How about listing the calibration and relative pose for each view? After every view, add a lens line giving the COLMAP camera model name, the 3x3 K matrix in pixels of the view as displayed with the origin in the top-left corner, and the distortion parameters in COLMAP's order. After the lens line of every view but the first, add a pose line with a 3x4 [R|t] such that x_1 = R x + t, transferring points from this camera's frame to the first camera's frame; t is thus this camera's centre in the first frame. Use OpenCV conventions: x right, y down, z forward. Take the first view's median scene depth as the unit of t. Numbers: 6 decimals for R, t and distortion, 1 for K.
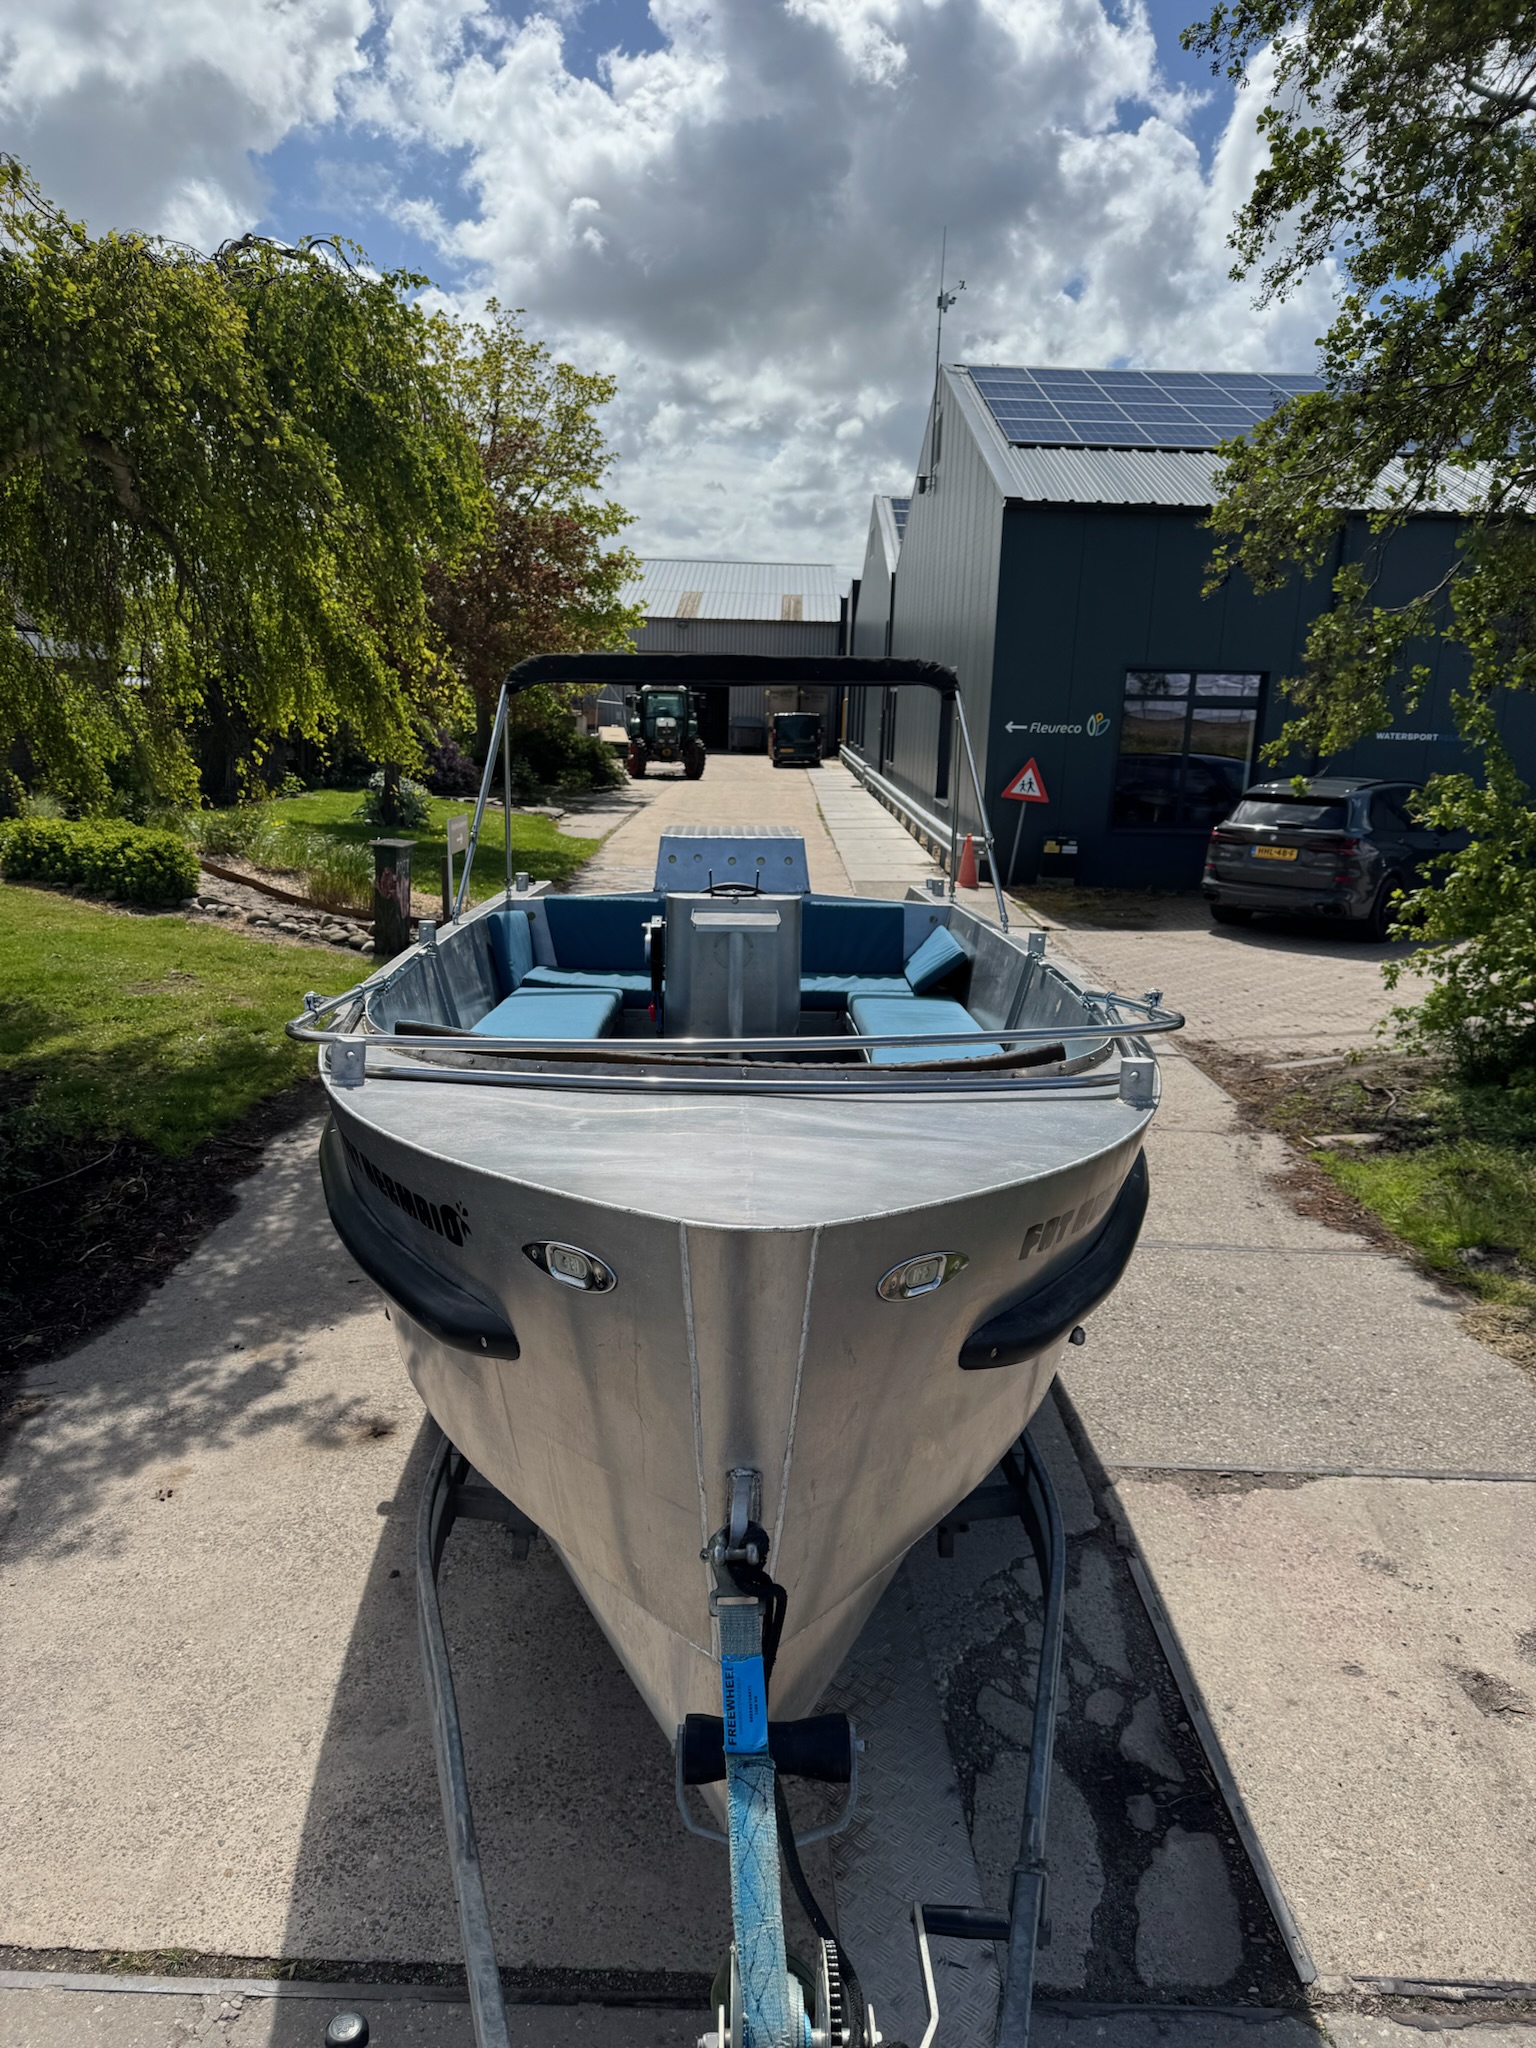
lens RADIAL K [[1452.0, 0, 776.5], [0, 1452.0, 1014.9], [0, 0, 1]] dist [0.024851, -0.036628]
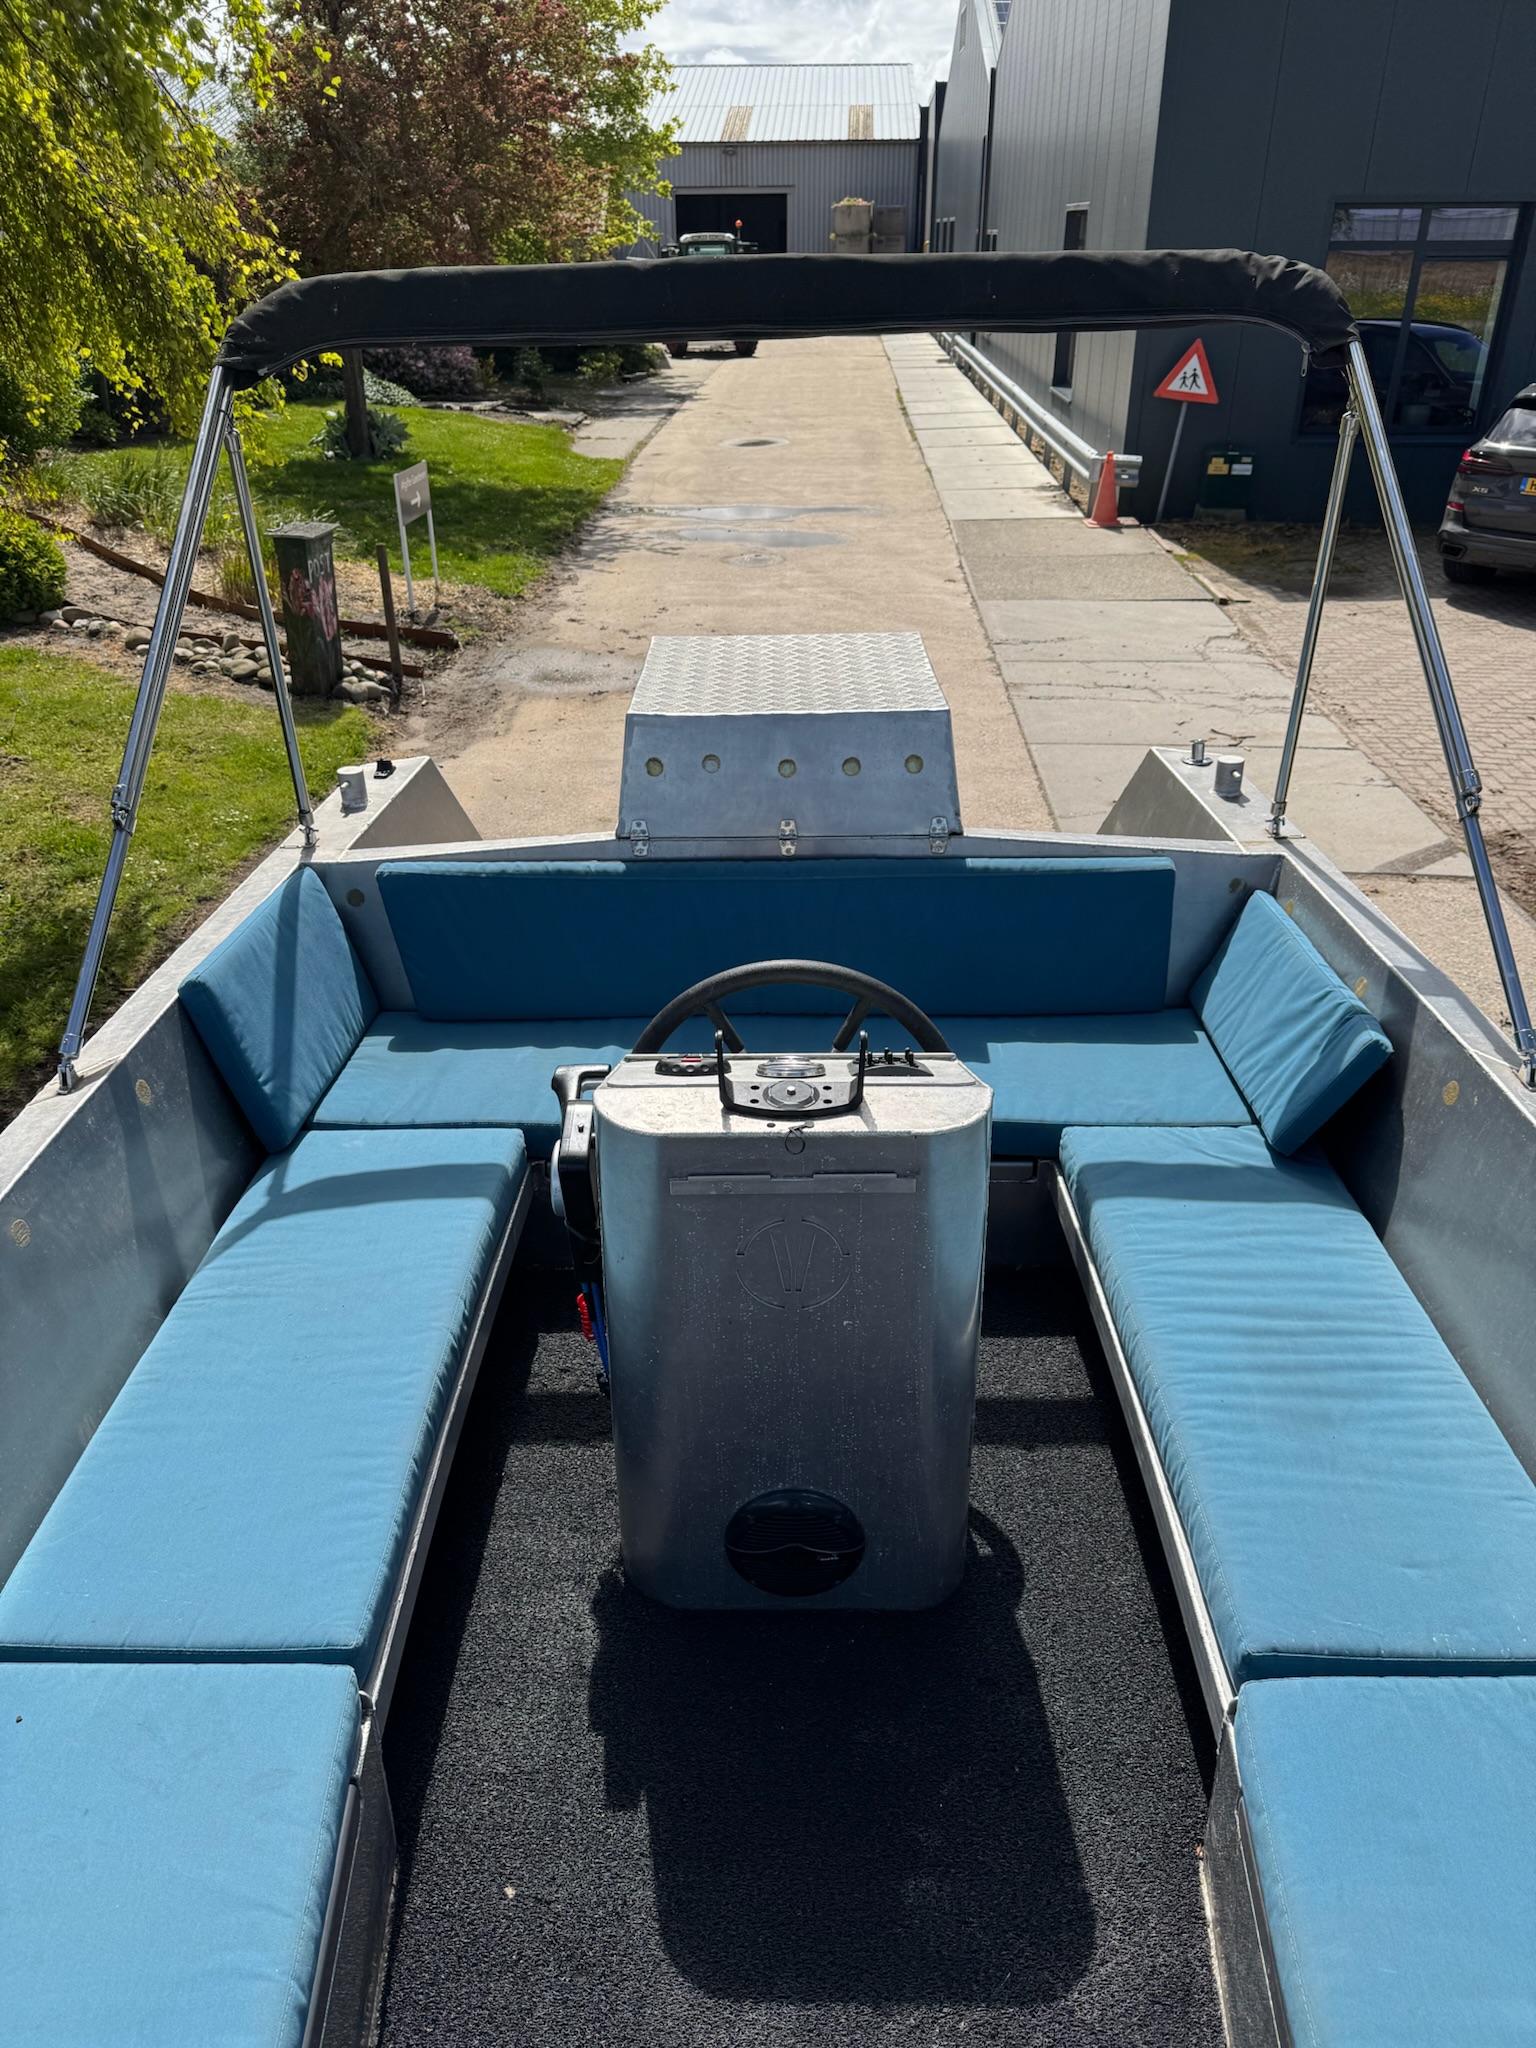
lens RADIAL K [[1452.0, 0, 771.6], [0, 1452.0, 1009.0], [0, 0, 1]] dist [0.024851, -0.036628]
pose [[0.998527, -0.010581, -0.053217, -0.003427], [0.024504, 0.963027, 0.268289, -0.039293], [0.048411, -0.269198, 0.961867, 0.139420]]
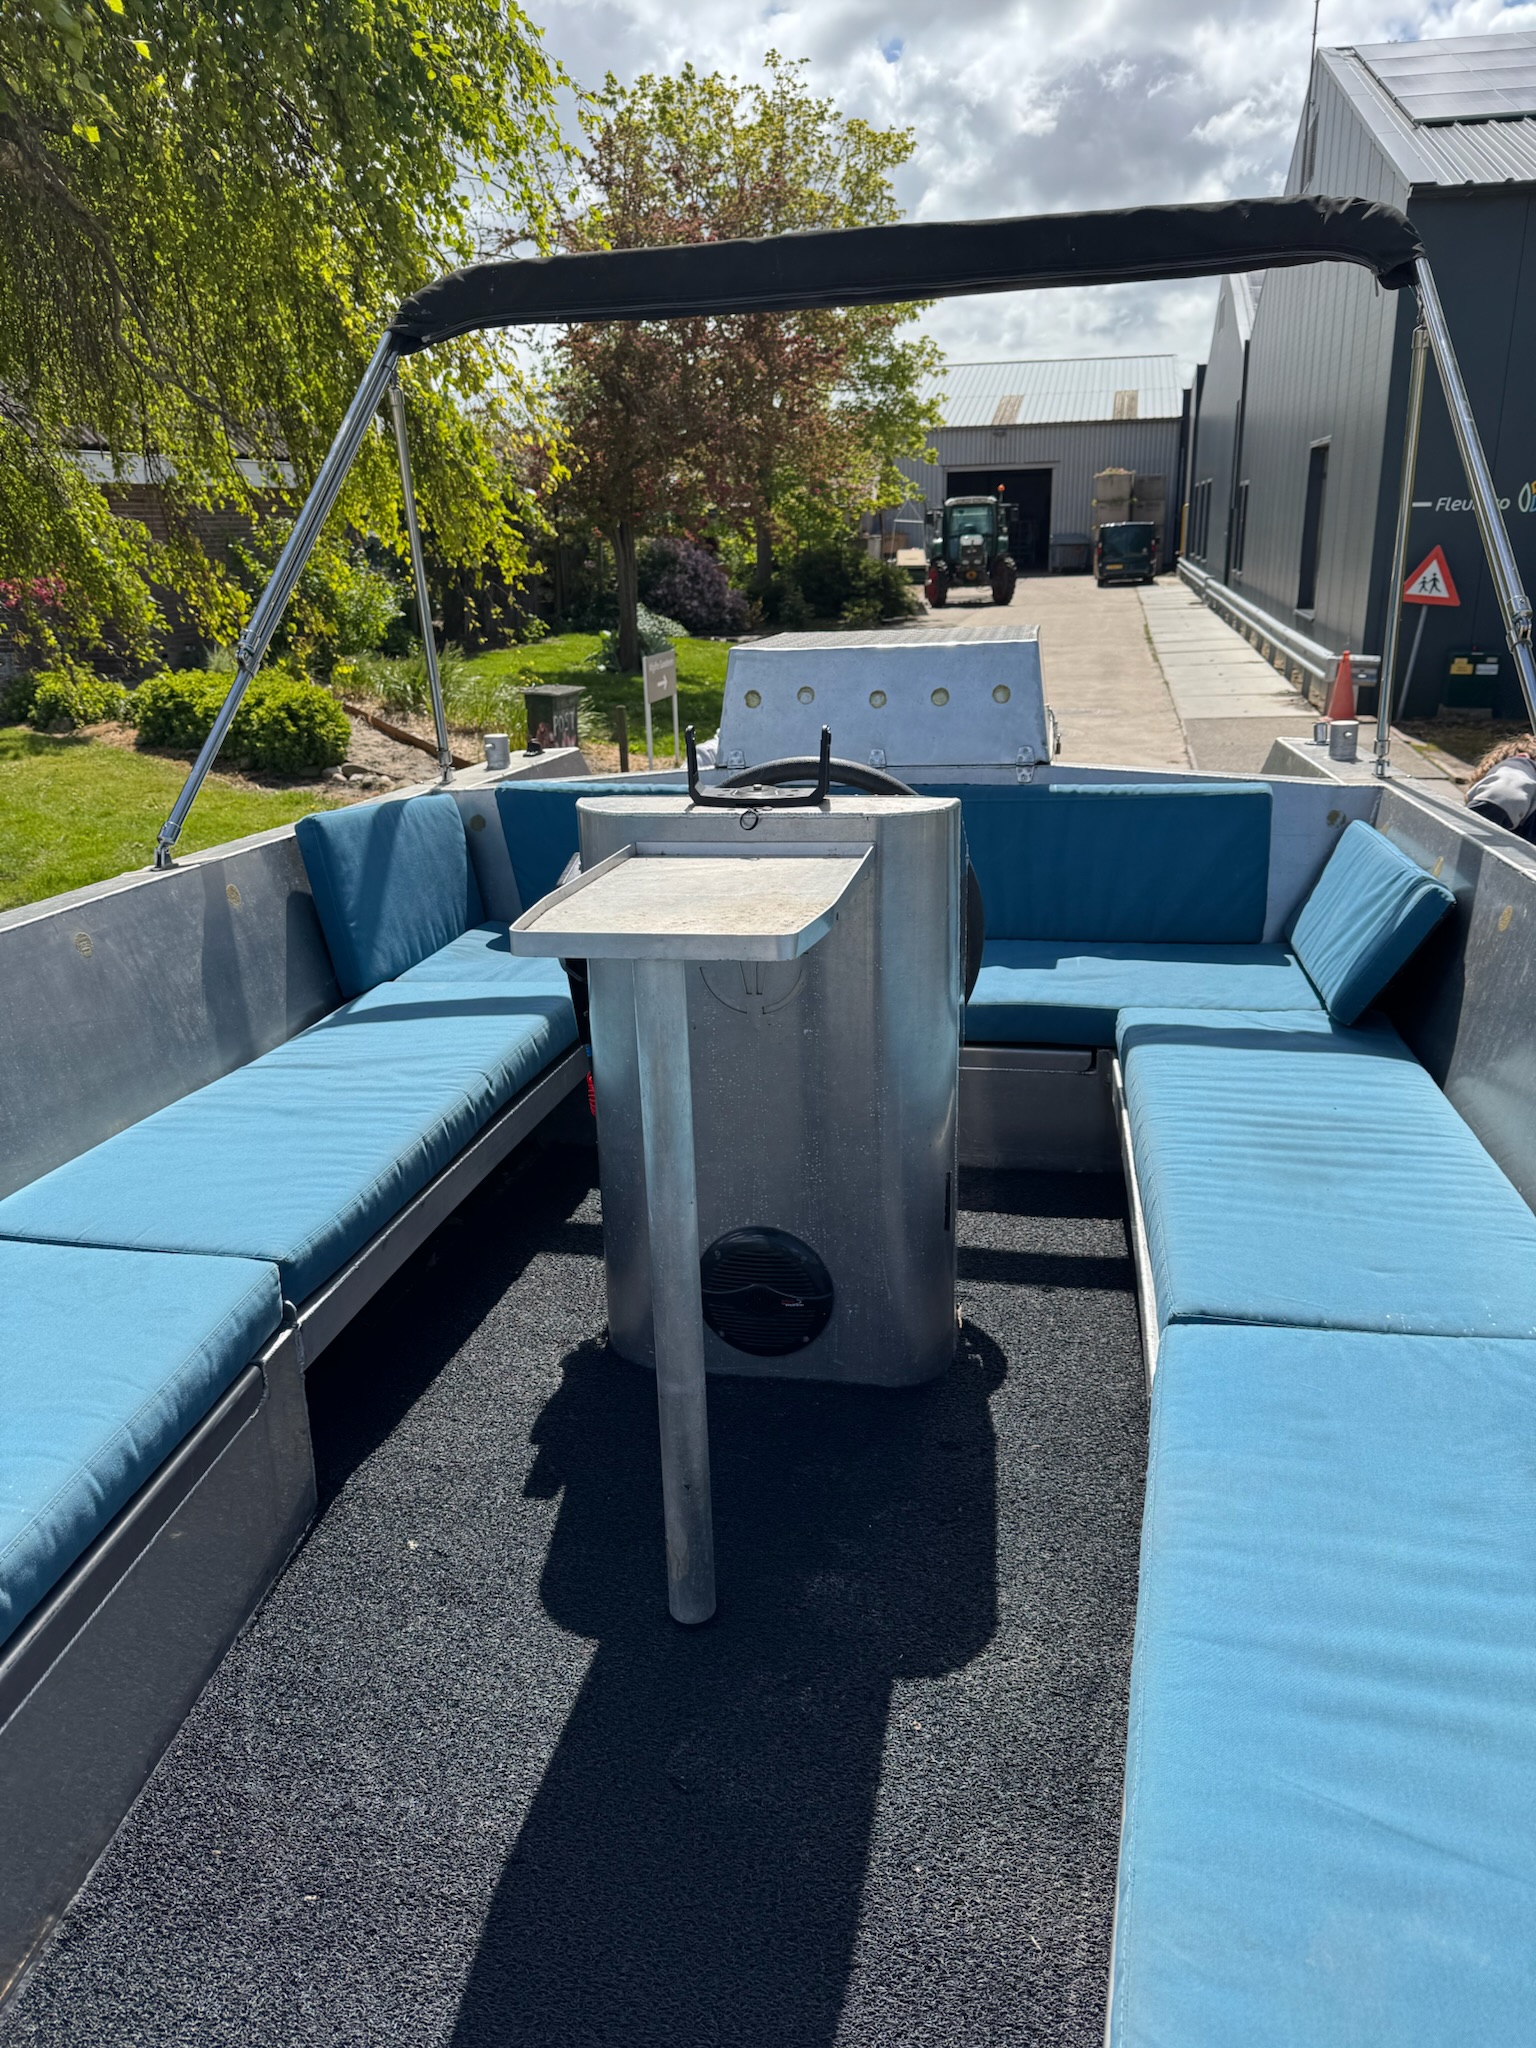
lens RADIAL K [[1452.0, 0, 781.0], [0, 1452.0, 1003.7], [0, 0, 1]] dist [0.024851, -0.036628]
pose [[0.975848, 0.014275, -0.217982, 0.010381], [0.007322, 0.995164, 0.097949, -0.013875], [0.218327, -0.097180, 0.971025, 0.134617]]
